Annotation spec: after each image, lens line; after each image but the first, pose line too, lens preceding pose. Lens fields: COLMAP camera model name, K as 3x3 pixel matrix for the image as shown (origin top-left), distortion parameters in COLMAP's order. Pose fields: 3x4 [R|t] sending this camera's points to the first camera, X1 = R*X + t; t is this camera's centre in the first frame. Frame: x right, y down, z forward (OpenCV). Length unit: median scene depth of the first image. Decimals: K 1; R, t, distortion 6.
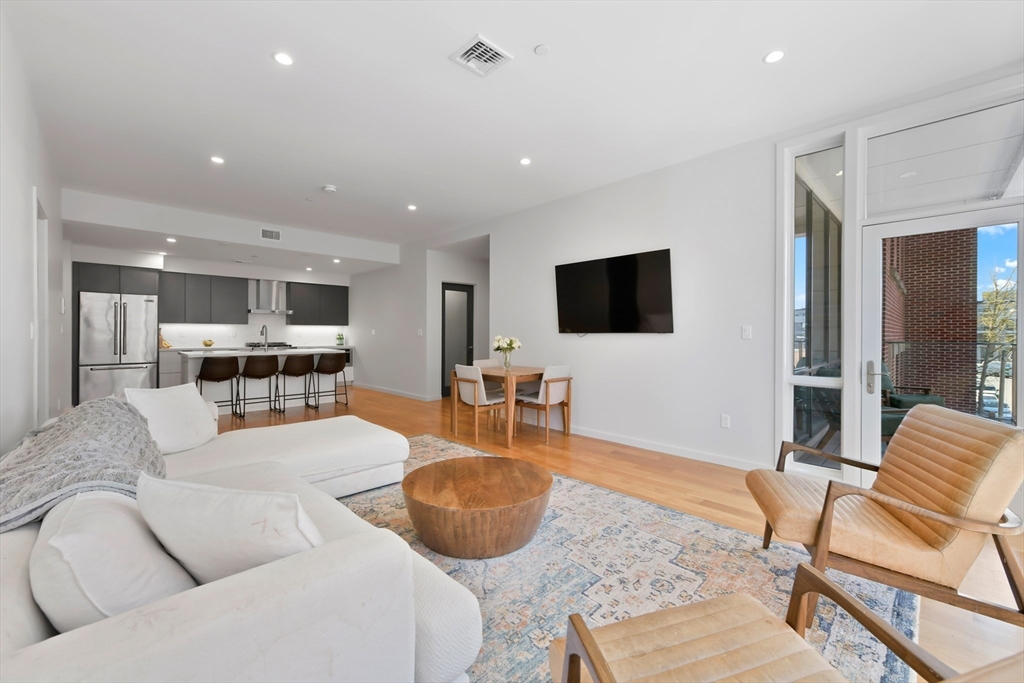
lens RADIAL K [[413.4, 0, 510.6], [0, 413.4, 334.1], [0, 0, 1]] dist [0.001696, 0.002107]
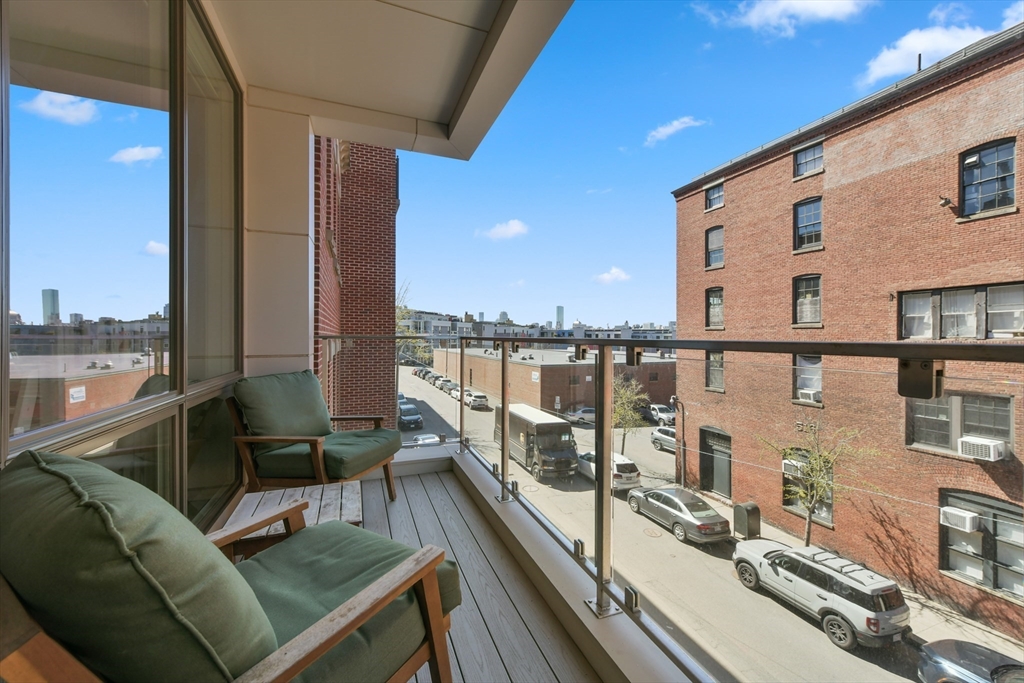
lens RADIAL K [[413.4, 0, 512.6], [0, 413.4, 337.7], [0, 0, 1]] dist [0.001696, 0.002107]
pose [[0.401811, -0.002313, 0.915720, 0.772245], [-0.001450, 0.999994, 0.003162, 0.027838], [-0.915721, -0.002598, 0.401806, 0.828879]]
